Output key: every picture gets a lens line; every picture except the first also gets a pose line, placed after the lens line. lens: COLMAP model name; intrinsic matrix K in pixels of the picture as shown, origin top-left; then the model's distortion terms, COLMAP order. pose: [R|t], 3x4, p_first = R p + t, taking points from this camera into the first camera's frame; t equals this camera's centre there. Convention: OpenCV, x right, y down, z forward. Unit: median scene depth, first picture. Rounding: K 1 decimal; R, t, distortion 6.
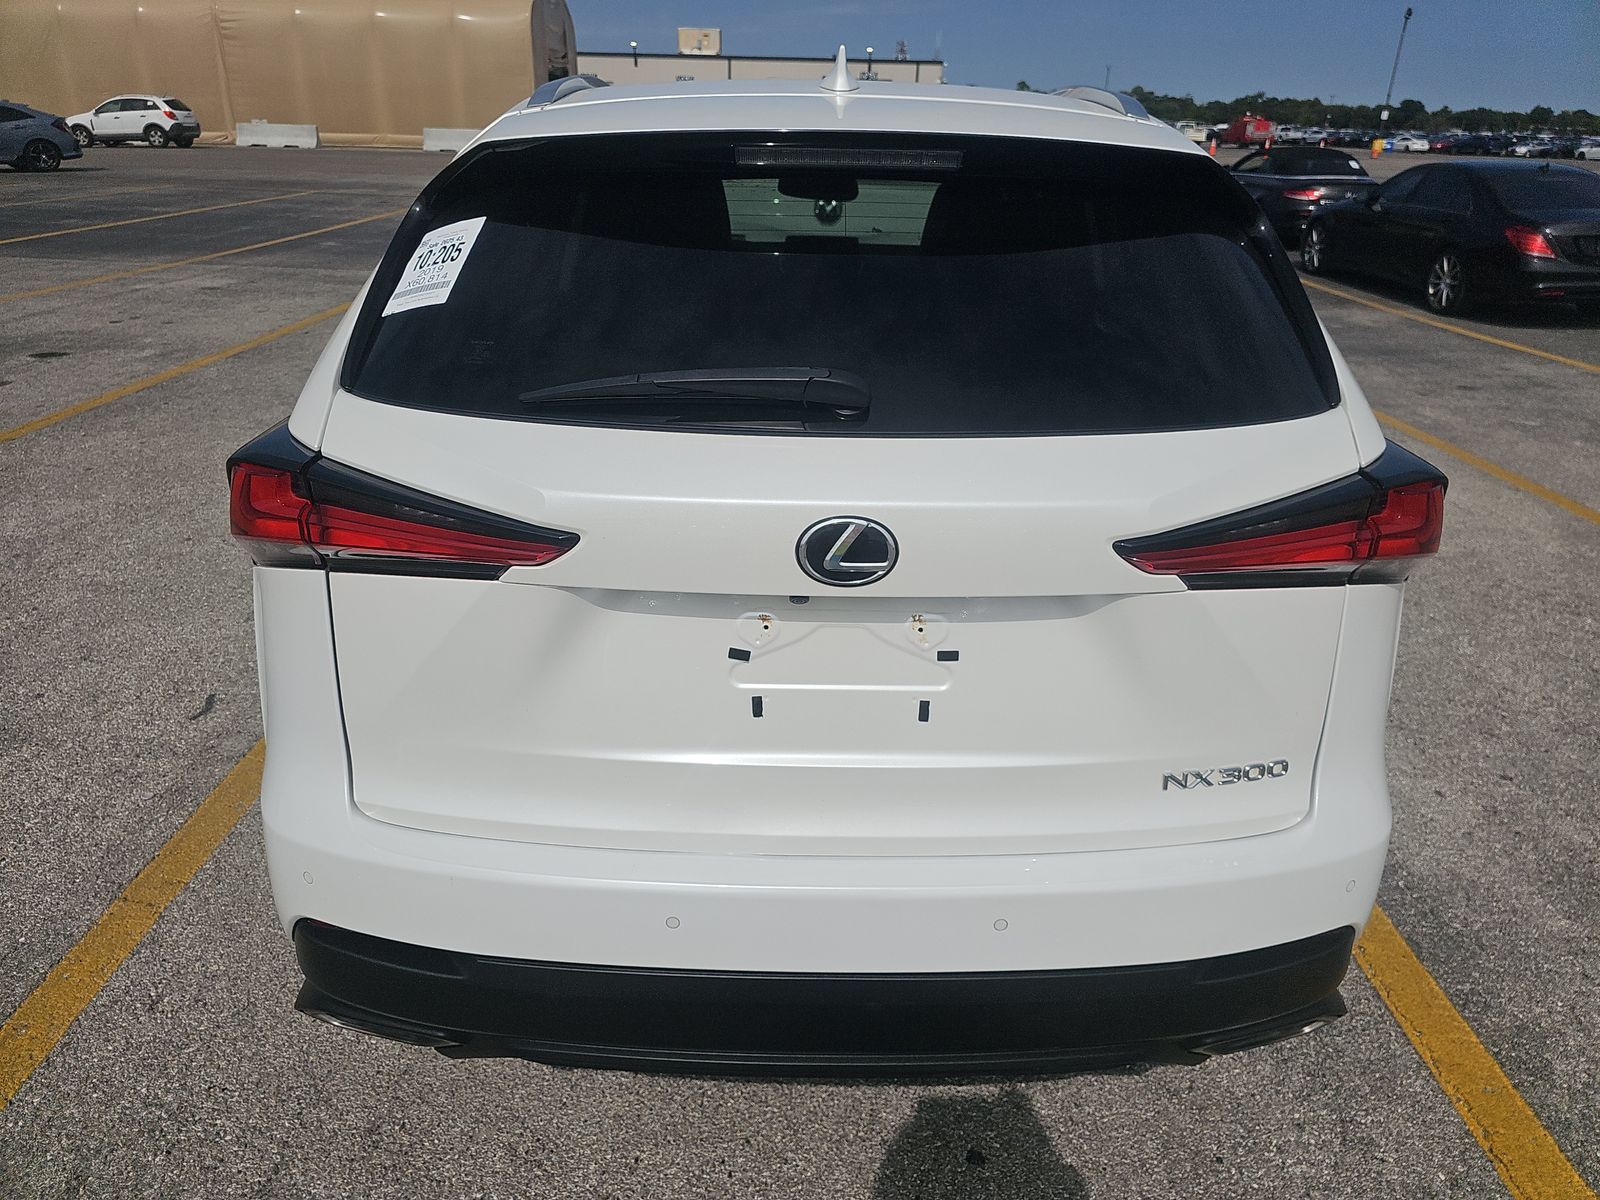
lens RADIAL K [[1068.5, 0, 823.0], [0, 1068.5, 607.4], [0, 0, 1]] dist [0.050085, -0.047186]
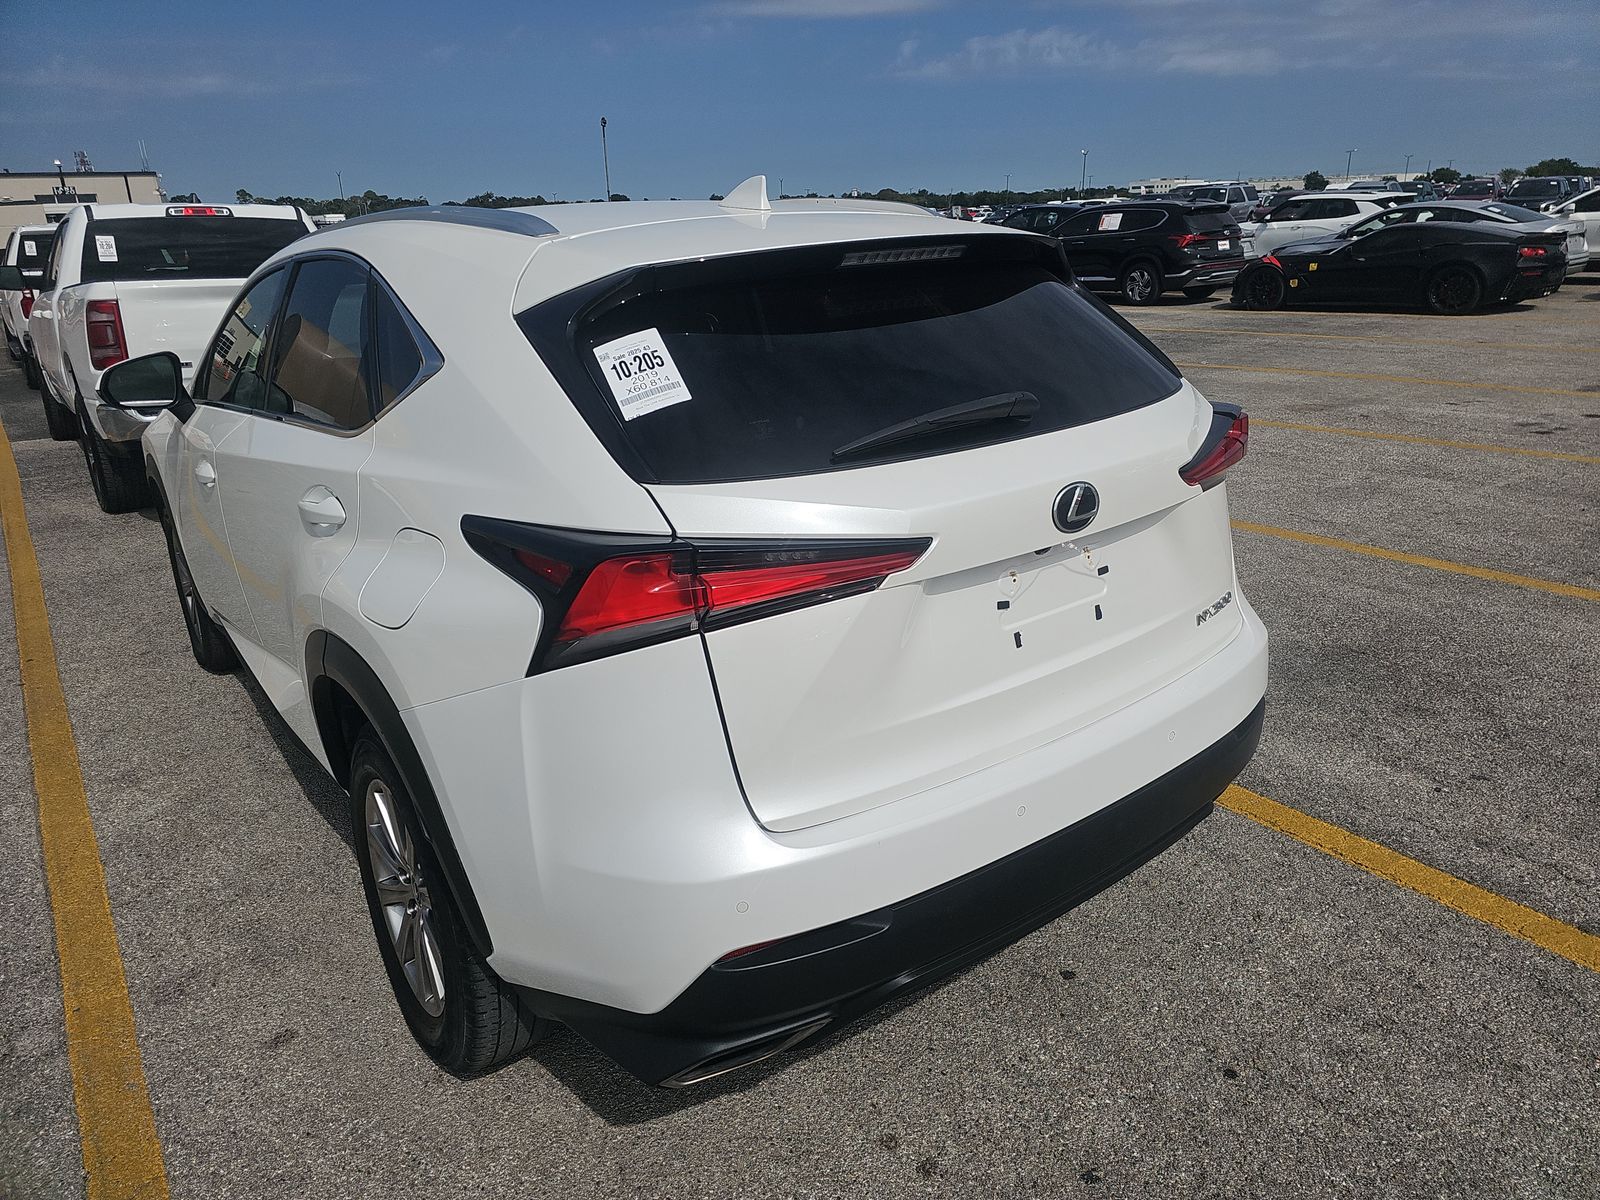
lens RADIAL K [[1055.6, 0, 832.3], [0, 1055.6, 598.9], [0, 0, 1]] dist [0.056763, -0.044461]
pose [[0.800166, -0.250788, 0.544830, -0.683277], [0.295016, 0.955470, 0.006532, -0.025573], [-0.522207, 0.155507, 0.838521, -0.016919]]
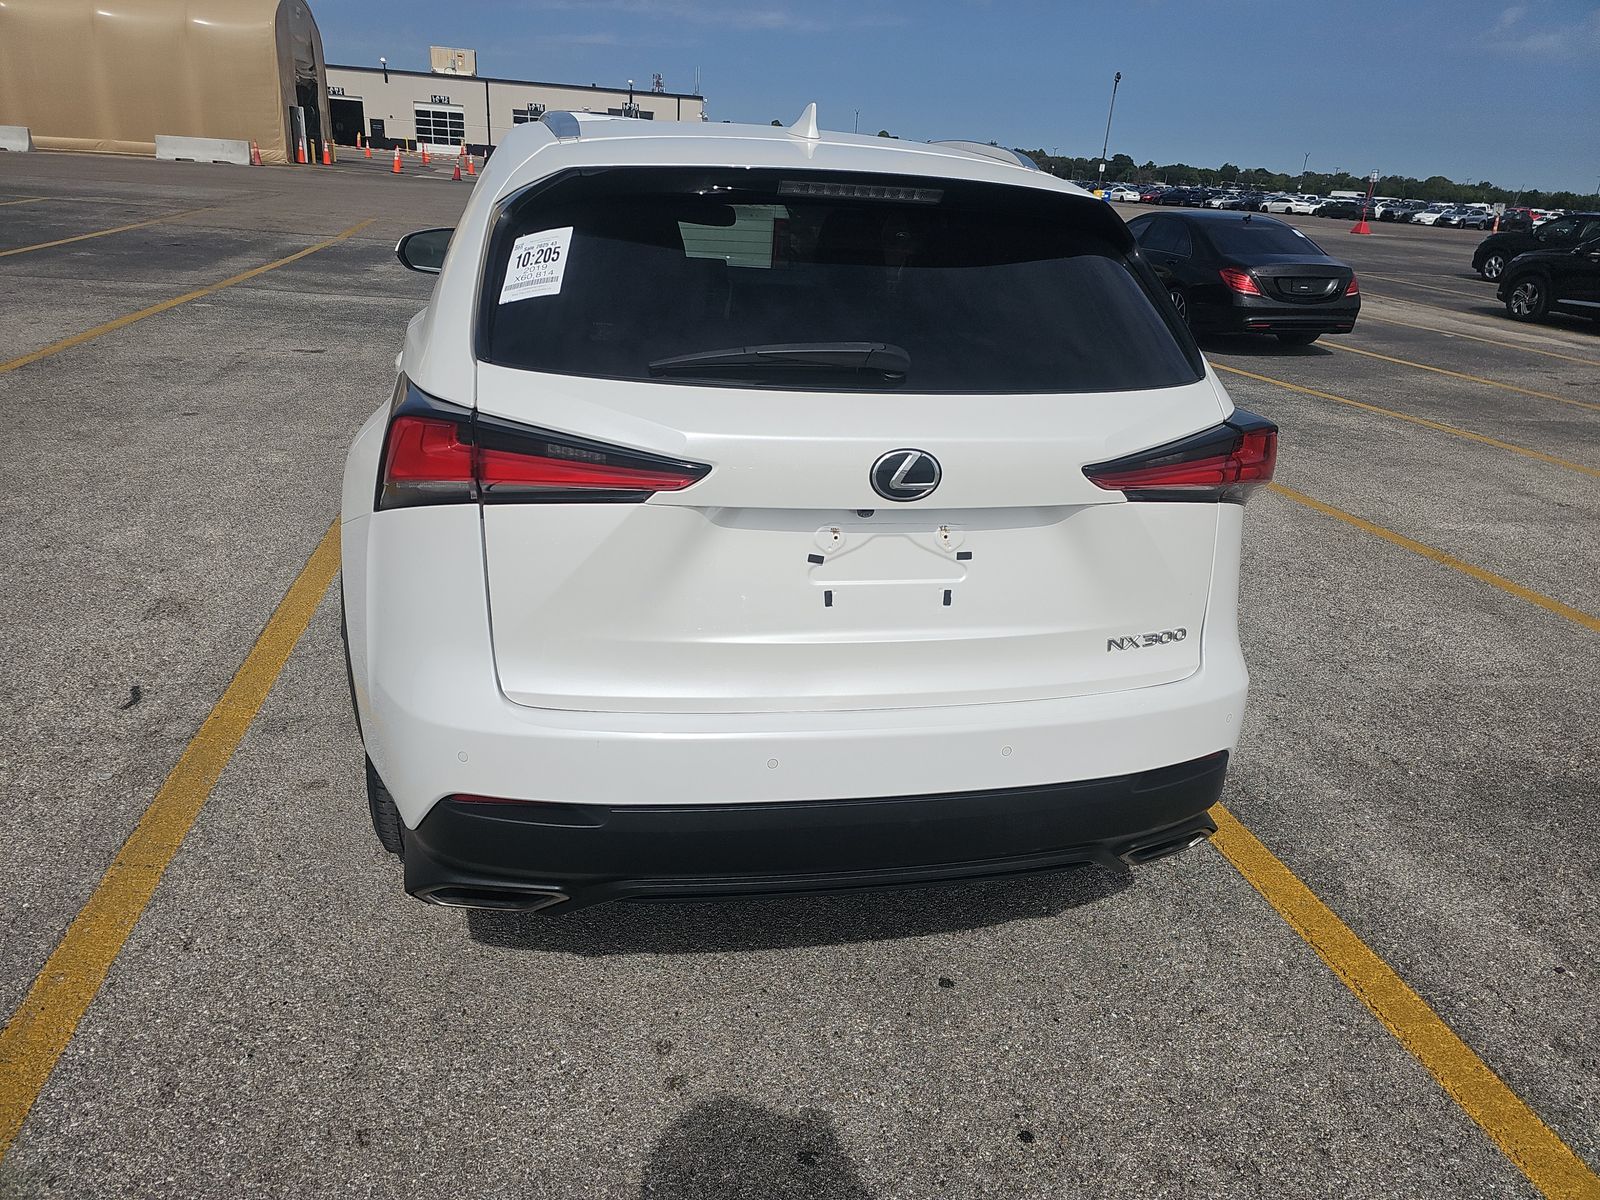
lens RADIAL K [[1059.3, 0, 808.2], [0, 1059.3, 599.6], [0, 0, 1]] dist [0.071625, -0.058930]
pose [[0.980429, -0.036393, 0.193481, -0.238603], [0.042160, 0.998779, -0.025768, 0.089269], [-0.192307, 0.033421, 0.980766, -0.202571]]
